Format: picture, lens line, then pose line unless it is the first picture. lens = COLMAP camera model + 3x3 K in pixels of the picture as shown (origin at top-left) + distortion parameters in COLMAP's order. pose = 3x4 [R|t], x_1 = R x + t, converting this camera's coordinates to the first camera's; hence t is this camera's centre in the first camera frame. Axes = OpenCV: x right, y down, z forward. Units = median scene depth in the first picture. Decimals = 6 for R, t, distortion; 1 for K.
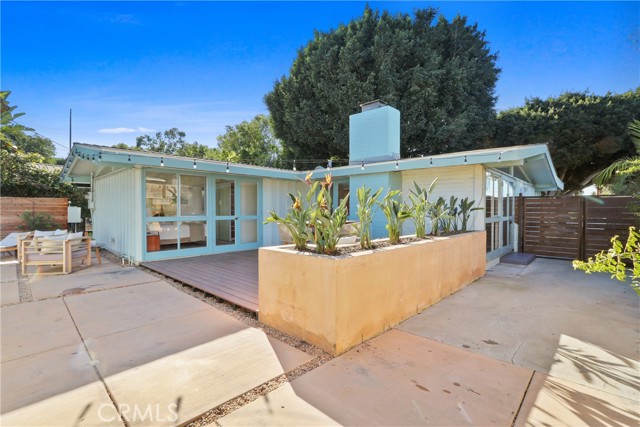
lens RADIAL K [[299.2, 0, 325.2], [0, 299.2, 209.8], [0, 0, 1]] dist [-0.021976, 0.005207]
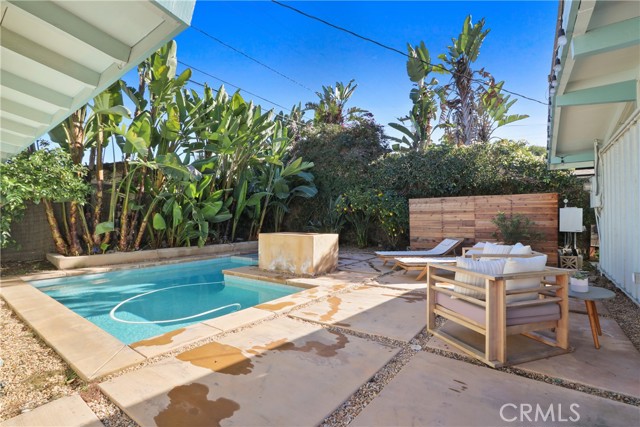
lens RADIAL K [[299.2, 0, 323.6], [0, 299.2, 217.4], [0, 0, 1]] dist [-0.021976, 0.005207]
pose [[0.118290, -0.006209, -0.992960, -0.303077], [0.000770, 0.999981, -0.006161, 0.017278], [0.992979, -0.000036, 0.118292, 0.428009]]
